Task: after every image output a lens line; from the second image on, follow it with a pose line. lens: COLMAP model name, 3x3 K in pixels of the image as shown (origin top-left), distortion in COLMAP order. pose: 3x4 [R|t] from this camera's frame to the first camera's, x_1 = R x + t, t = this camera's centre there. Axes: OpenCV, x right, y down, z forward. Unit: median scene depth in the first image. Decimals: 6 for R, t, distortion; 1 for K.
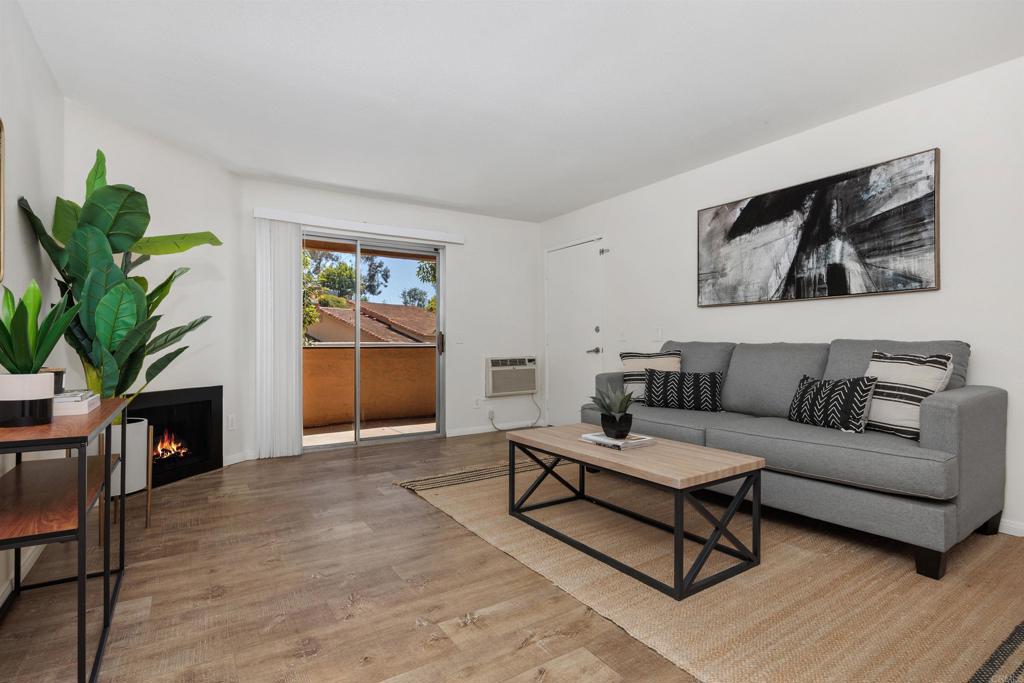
lens RADIAL K [[497.1, 0, 512.0], [0, 497.1, 341.5], [0, 0, 1]] dist [-0.003764, -0.000340]
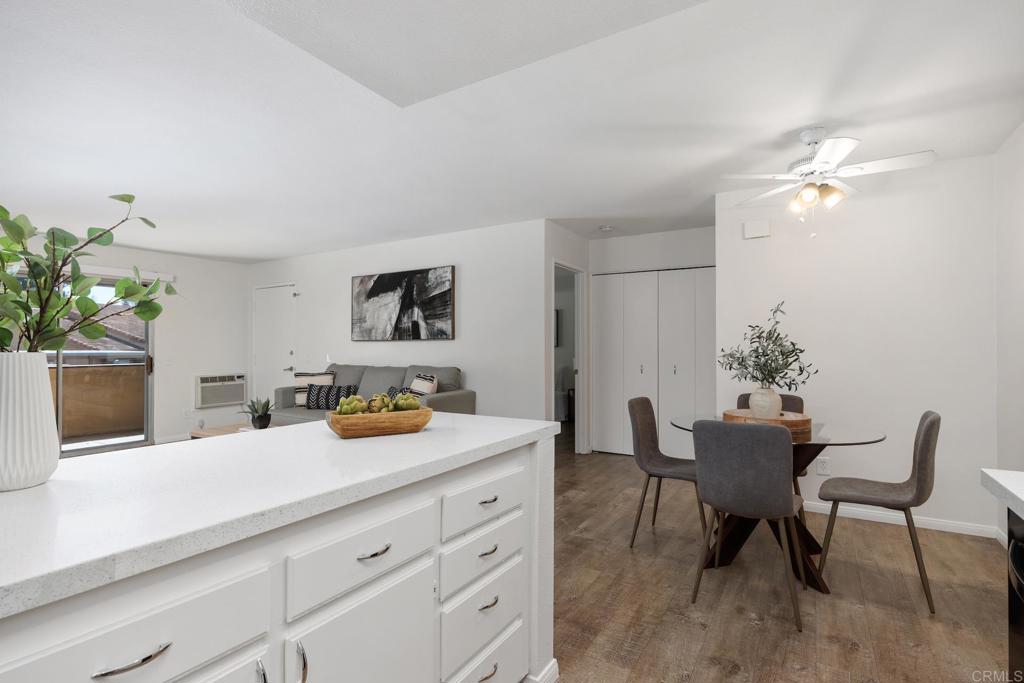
lens RADIAL K [[497.1, 0, 512.0], [0, 497.1, 341.5], [0, 0, 1]] dist [-0.003764, -0.000340]
pose [[0.900301, 0.002466, 0.435262, 0.179347], [0.000776, 0.999973, -0.007269, -0.064846], [-0.435268, 0.006882, 0.900275, -0.647072]]
